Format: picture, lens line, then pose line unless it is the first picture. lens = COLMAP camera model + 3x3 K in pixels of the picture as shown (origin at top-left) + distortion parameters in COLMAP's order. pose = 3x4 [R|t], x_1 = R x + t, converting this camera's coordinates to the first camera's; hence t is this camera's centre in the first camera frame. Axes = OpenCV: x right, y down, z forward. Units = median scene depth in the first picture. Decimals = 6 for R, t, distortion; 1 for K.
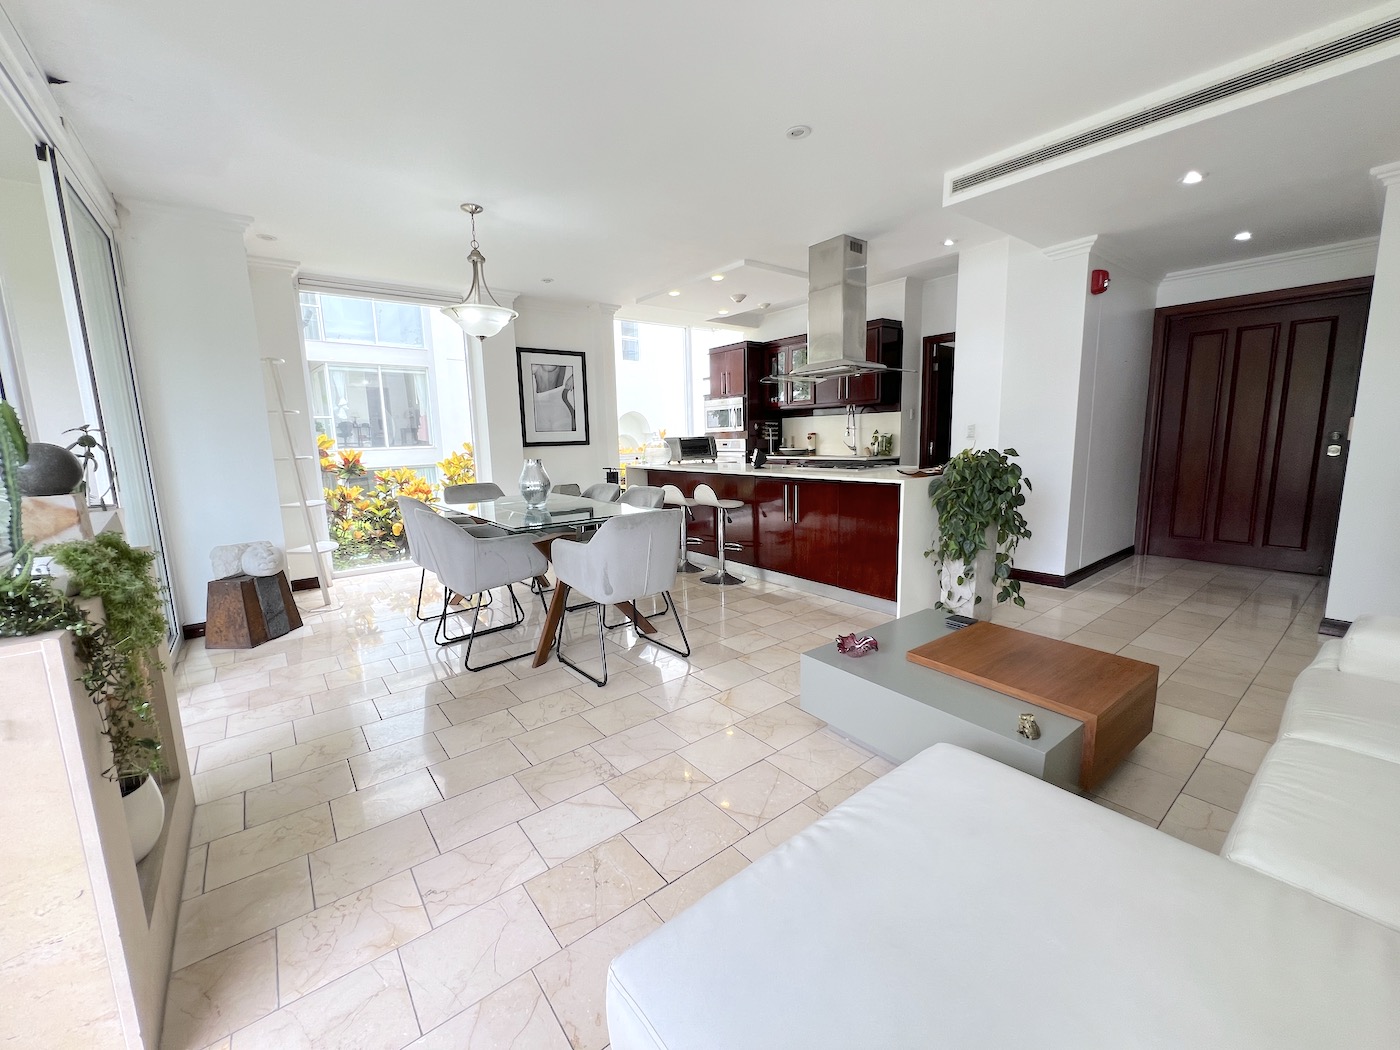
lens RADIAL K [[561.4, 0, 703.3], [0, 561.4, 521.2], [0, 0, 1]] dist [-0.001747, -0.000335]
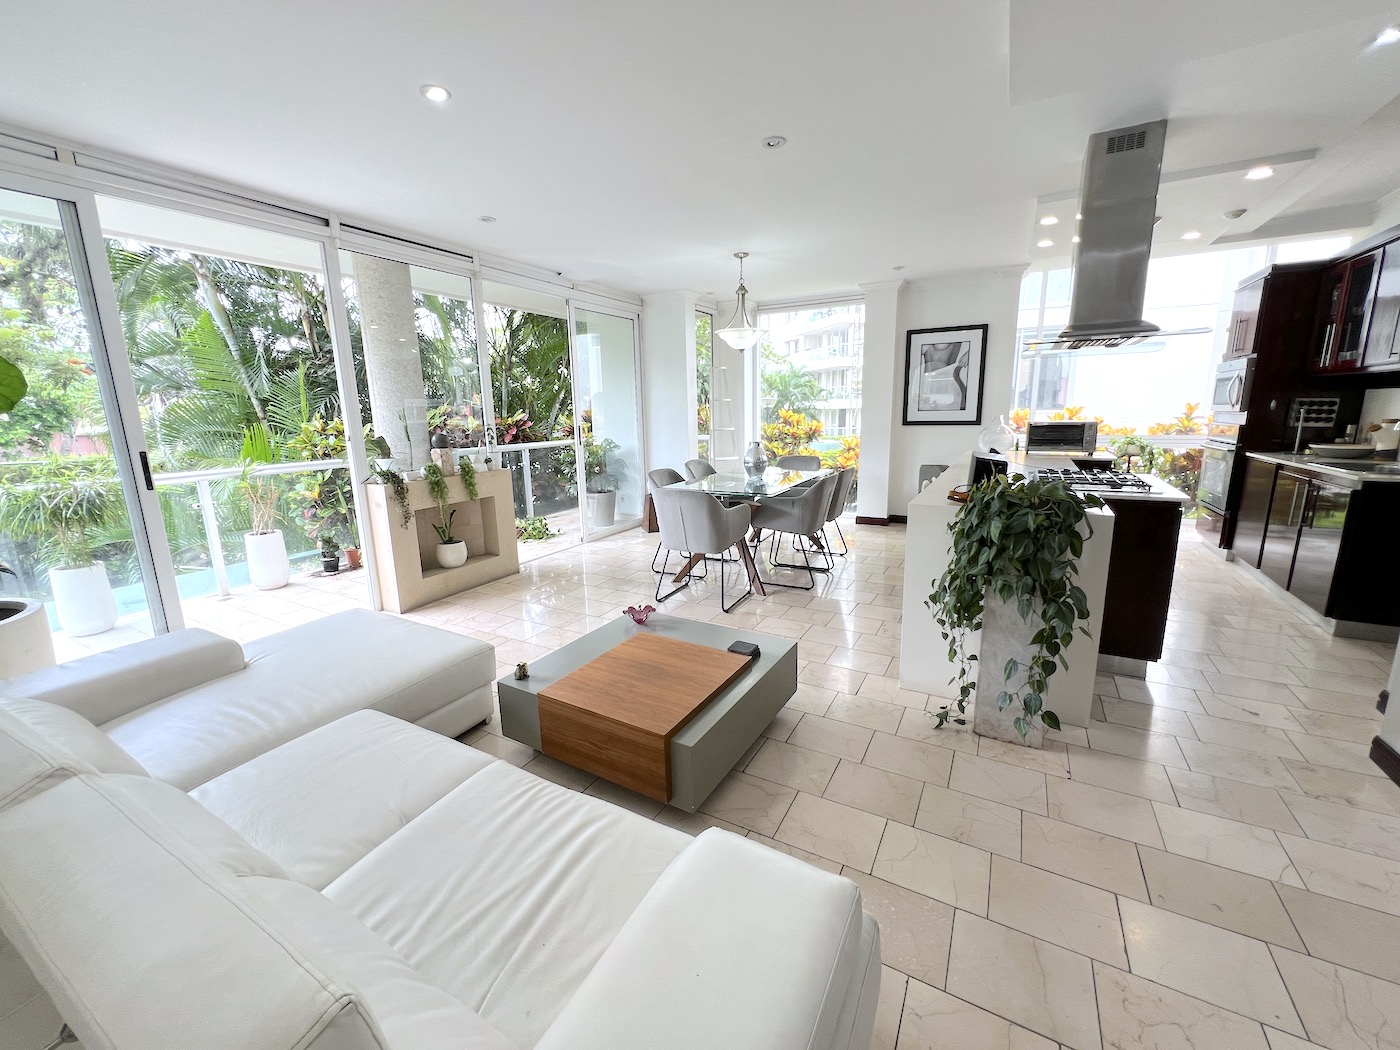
lens RADIAL K [[562.2, 0, 698.6], [0, 562.2, 521.0], [0, 0, 1]] dist [-0.001338, 0.000255]
pose [[0.380089, 0.199130, -0.903260, 0.502669], [-0.128990, 0.978420, 0.161421, -0.072329], [0.915911, 0.055157, 0.397572, 0.217897]]
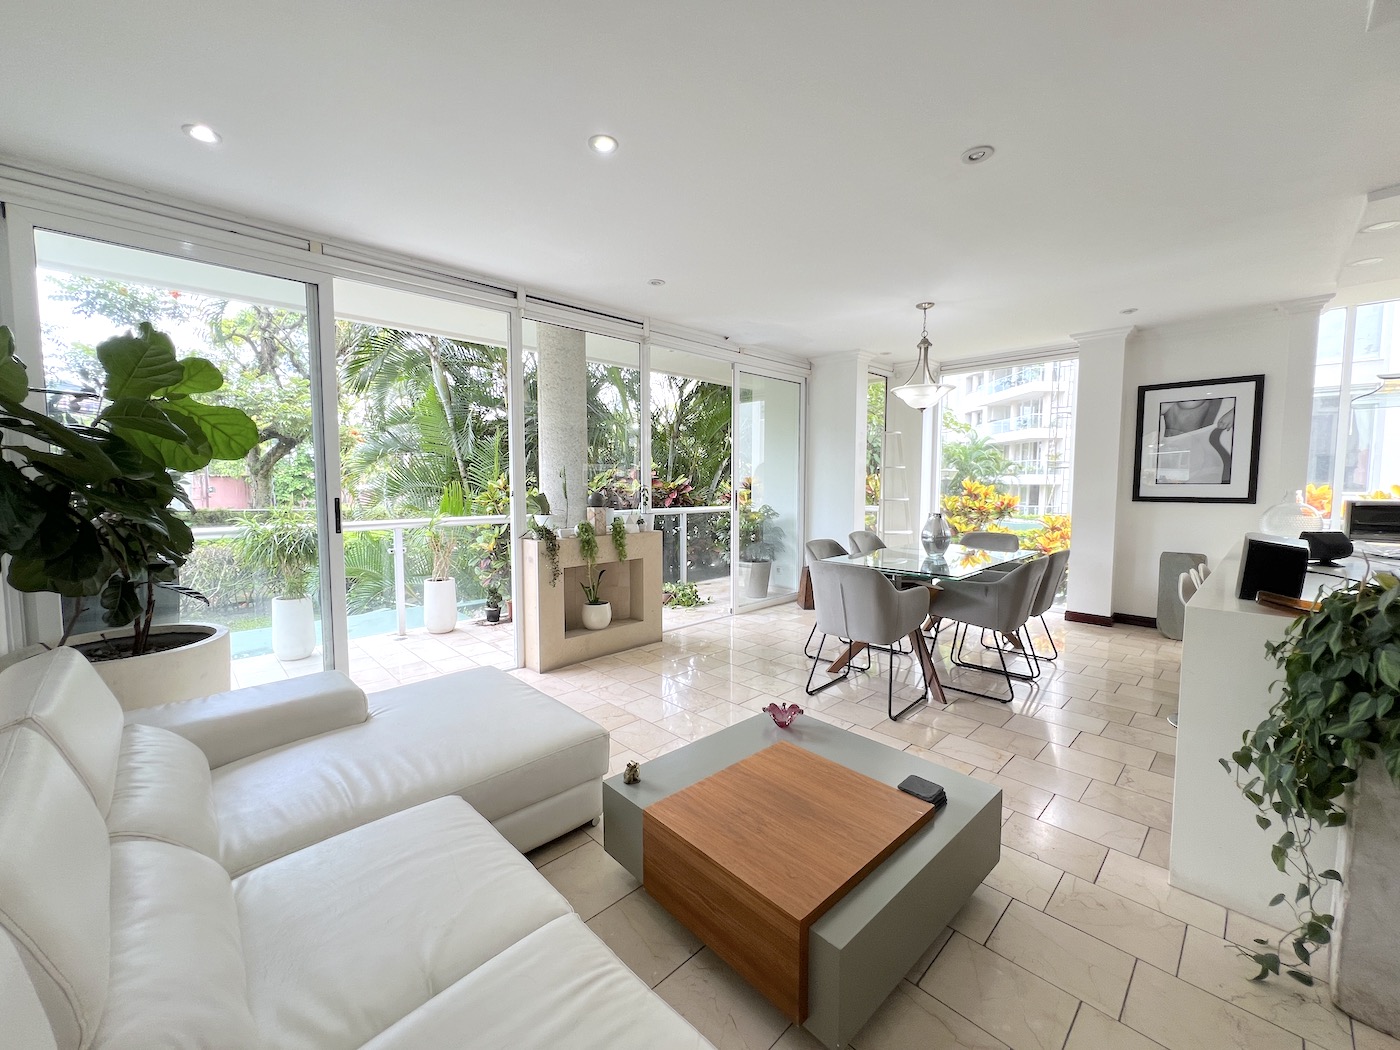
lens RADIAL K [[561.4, 0, 696.9], [0, 561.4, 520.1], [0, 0, 1]] dist [-0.001747, -0.000335]
pose [[0.096927, 0.093076, -0.990930, 0.436201], [-0.154019, 0.985027, 0.077456, -0.064334], [0.983302, 0.145114, 0.109812, 0.244735]]
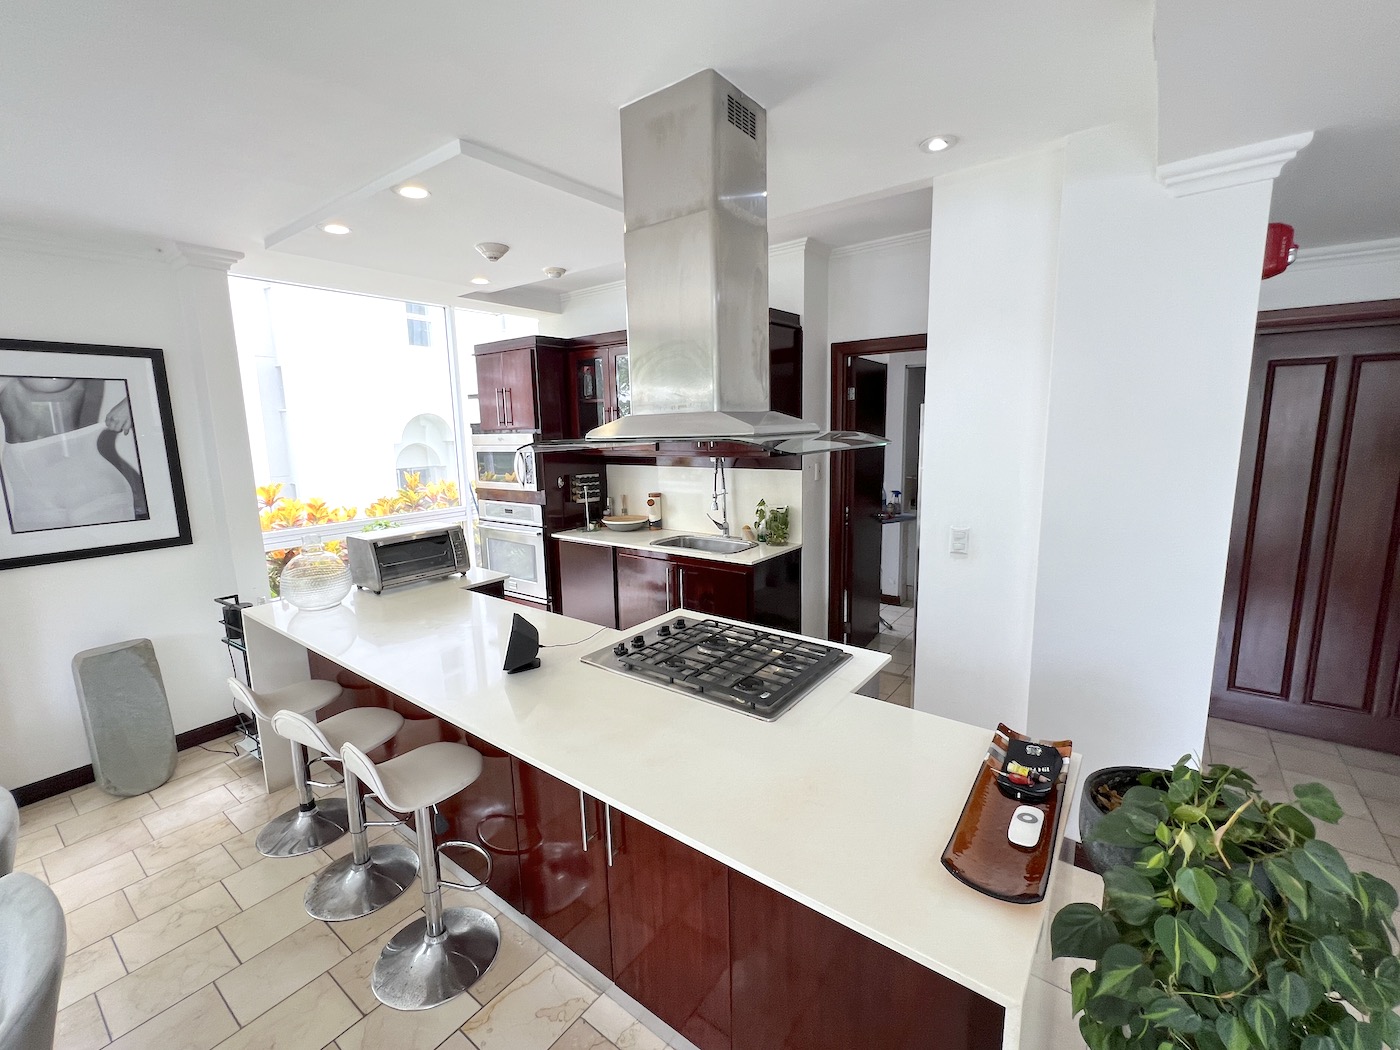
lens RADIAL K [[604.6, 0, 700.6], [0, 604.6, 523.5], [0, 0, 1]] dist [-0.004148, -0.000484]
pose [[0.967785, -0.036654, 0.249096, 0.089426], [0.035578, 0.999328, 0.008822, -0.145948], [-0.249252, 0.000325, 0.968439, 0.408860]]
